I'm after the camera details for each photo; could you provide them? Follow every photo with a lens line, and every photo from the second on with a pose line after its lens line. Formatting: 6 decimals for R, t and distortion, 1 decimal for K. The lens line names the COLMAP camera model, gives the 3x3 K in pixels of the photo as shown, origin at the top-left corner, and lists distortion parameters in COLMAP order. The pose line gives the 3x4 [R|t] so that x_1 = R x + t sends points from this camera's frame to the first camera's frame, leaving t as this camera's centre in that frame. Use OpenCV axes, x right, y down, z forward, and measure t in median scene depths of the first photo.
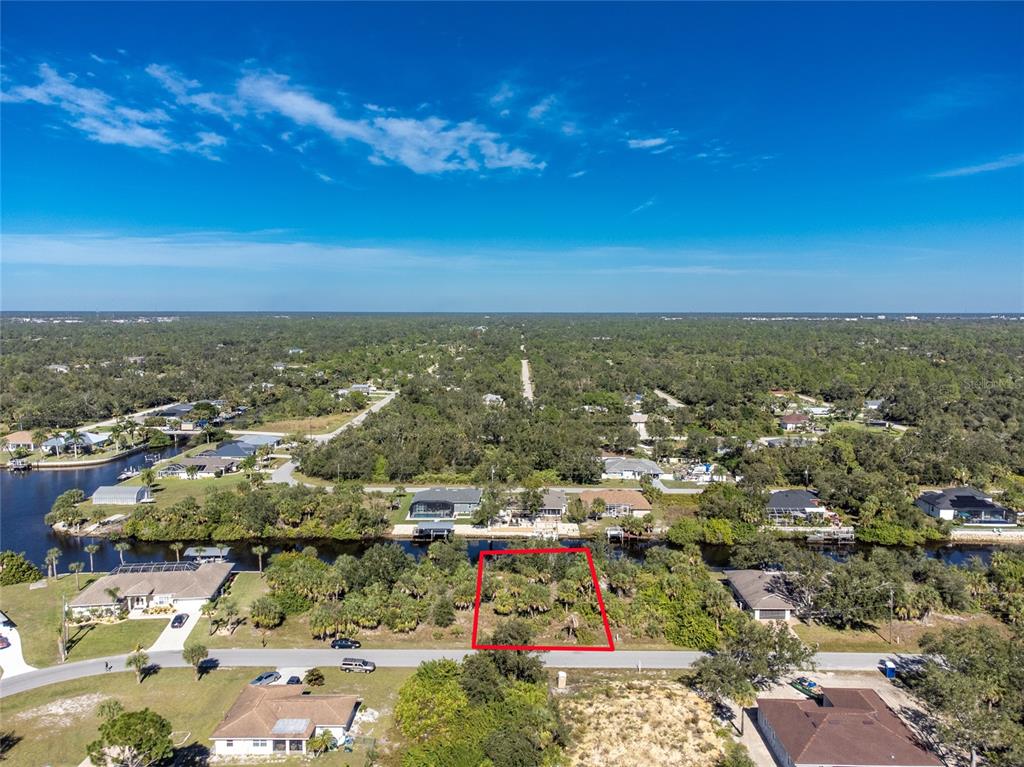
lens RADIAL K [[747.1, 0, 511.4], [0, 747.1, 385.3], [0, 0, 1]] dist [0.000911, 0.021292]
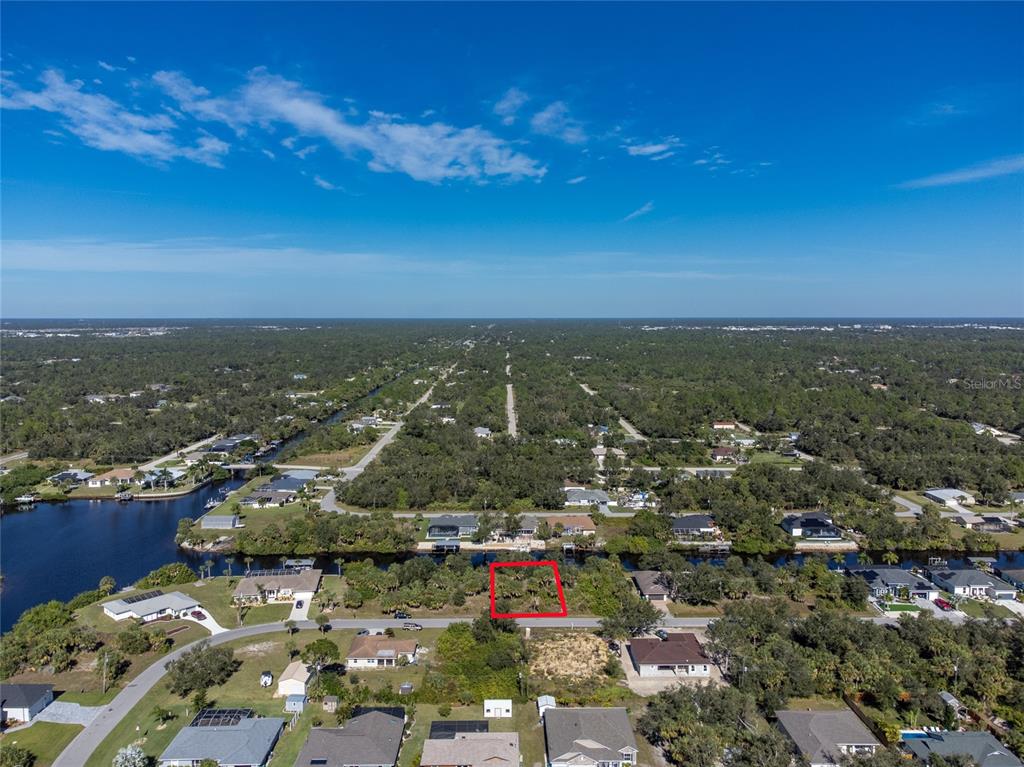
lens RADIAL K [[747.1, 0, 511.5], [0, 747.1, 380.9], [0, 0, 1]] dist [0.000911, 0.021292]
pose [[0.999808, -0.004121, 0.019164, -0.002102], [0.004379, 0.999900, -0.013461, -0.109309], [-0.019106, 0.013543, 0.999726, -0.470468]]
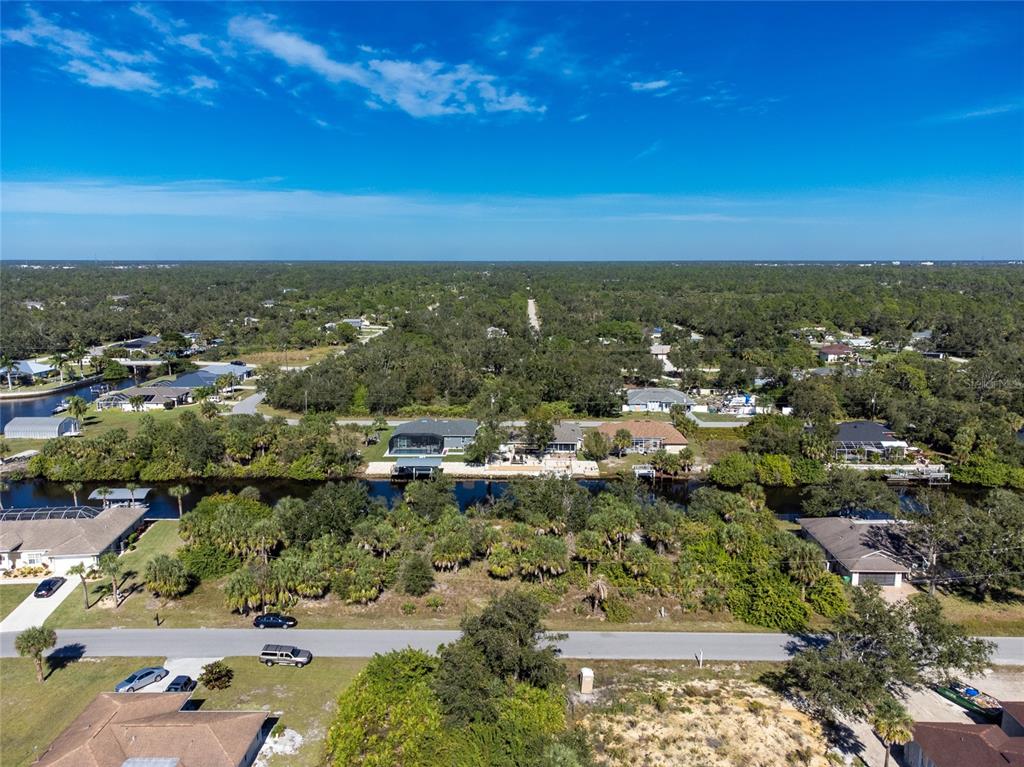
lens RADIAL K [[747.1, 0, 511.8], [0, 747.1, 390.0], [0, 0, 1]] dist [0.000911, 0.021292]
pose [[0.999970, -0.000398, -0.007726, 0.003710], [0.000962, 0.997324, 0.073097, 0.051681], [0.007676, -0.073102, 0.997295, 0.209084]]
